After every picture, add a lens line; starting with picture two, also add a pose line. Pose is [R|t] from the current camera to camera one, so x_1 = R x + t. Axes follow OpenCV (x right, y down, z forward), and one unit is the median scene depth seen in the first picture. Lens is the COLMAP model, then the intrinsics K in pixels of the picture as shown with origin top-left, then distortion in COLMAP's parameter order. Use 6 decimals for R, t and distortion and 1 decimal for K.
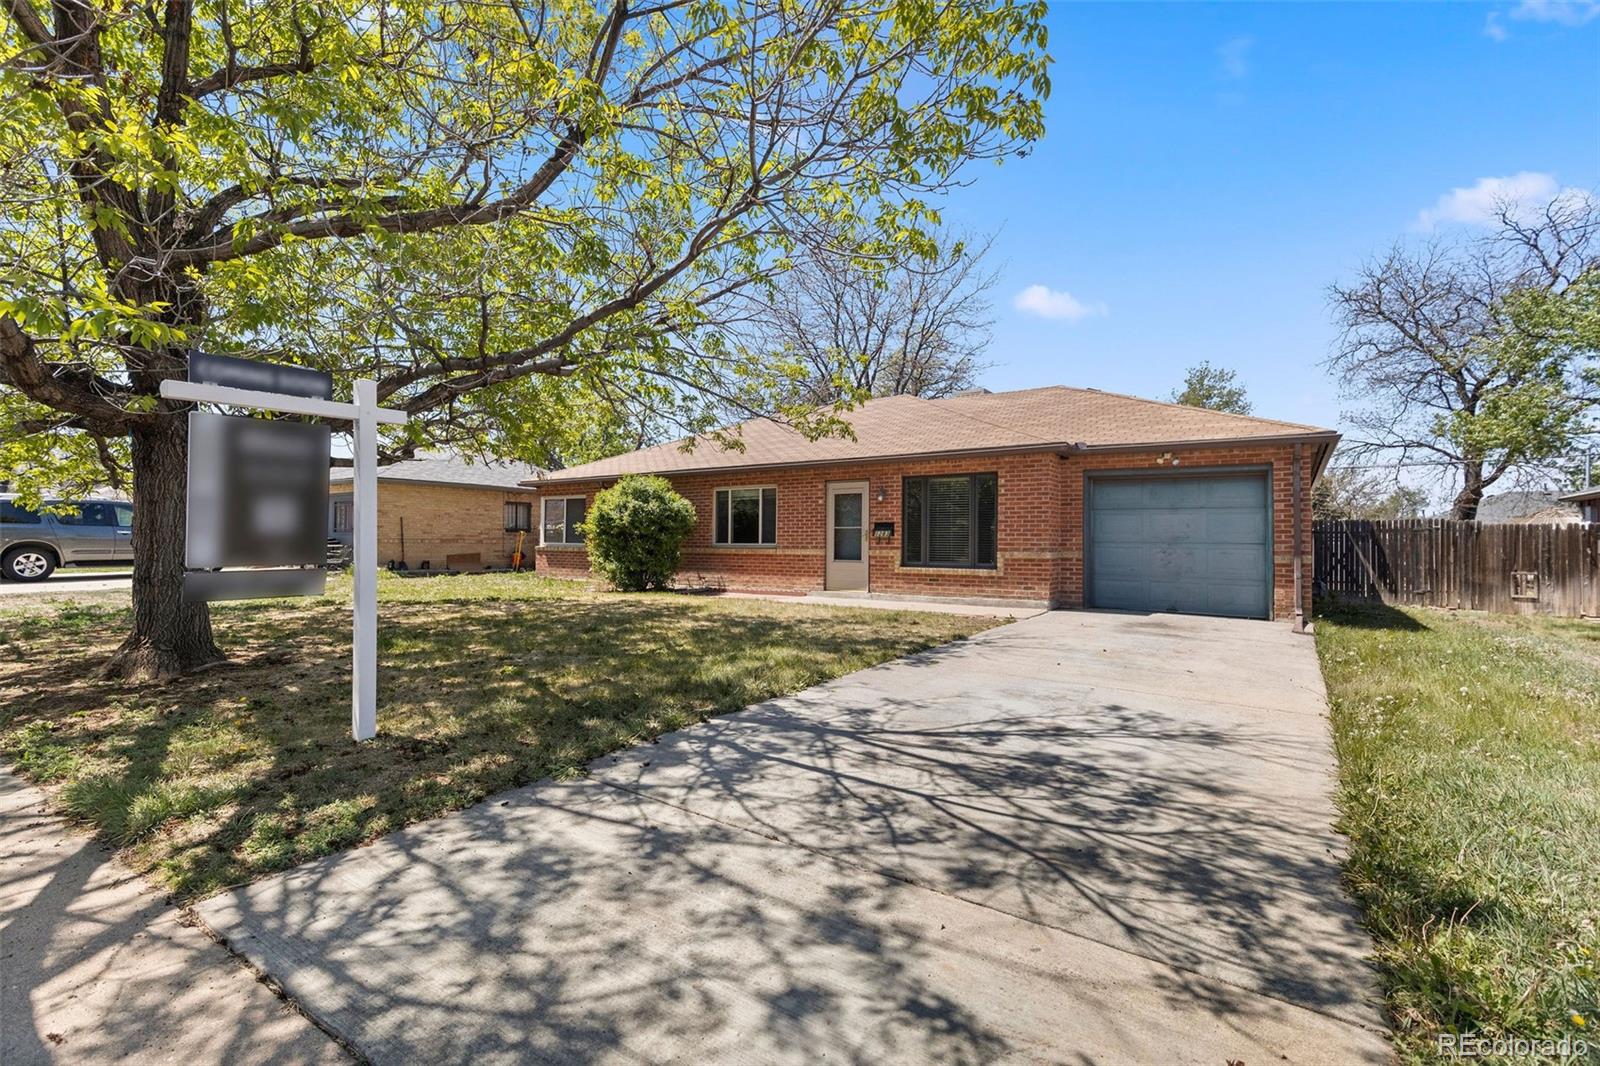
lens RADIAL K [[733.0, 0, 795.8], [0, 733.0, 547.8], [0, 0, 1]] dist [0.005834, 0.000356]
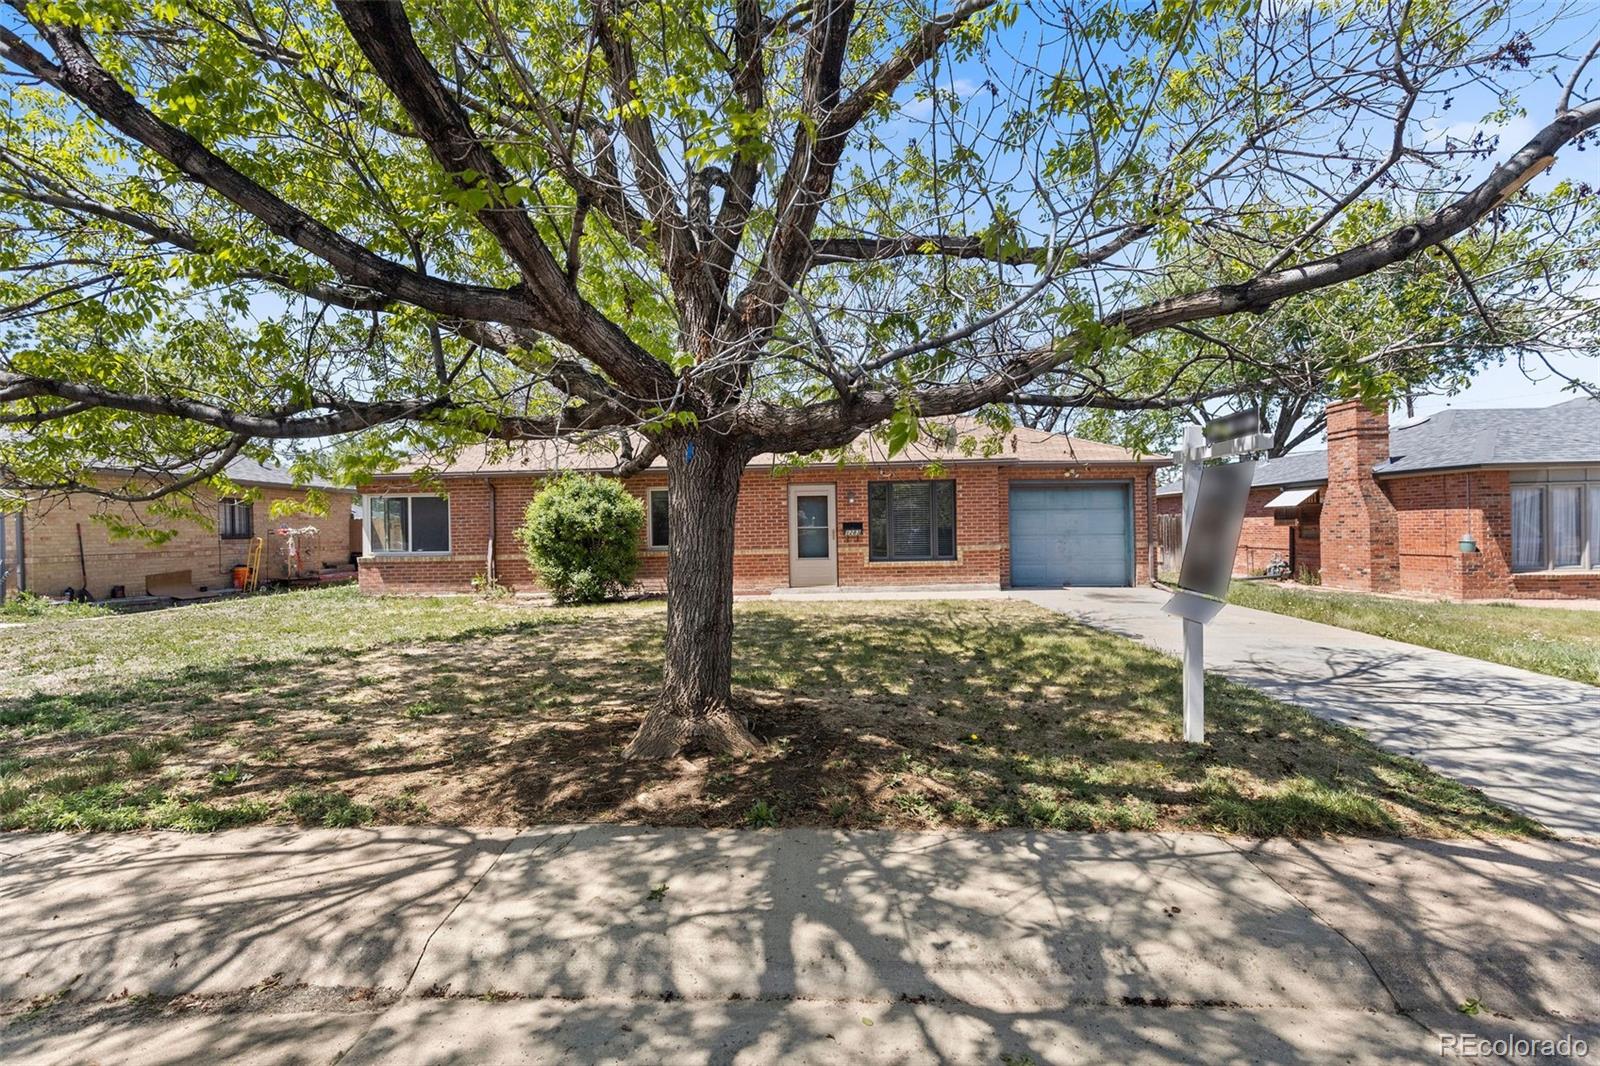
lens RADIAL K [[729.9, 0, 798.8], [0, 729.9, 521.6], [0, 0, 1]] dist [0.006881, -0.000649]
pose [[0.837882, -0.017521, 0.545570, -0.542424], [0.027143, 0.999586, -0.009585, -0.027087], [-0.545176, 0.022840, 0.838011, 0.119230]]
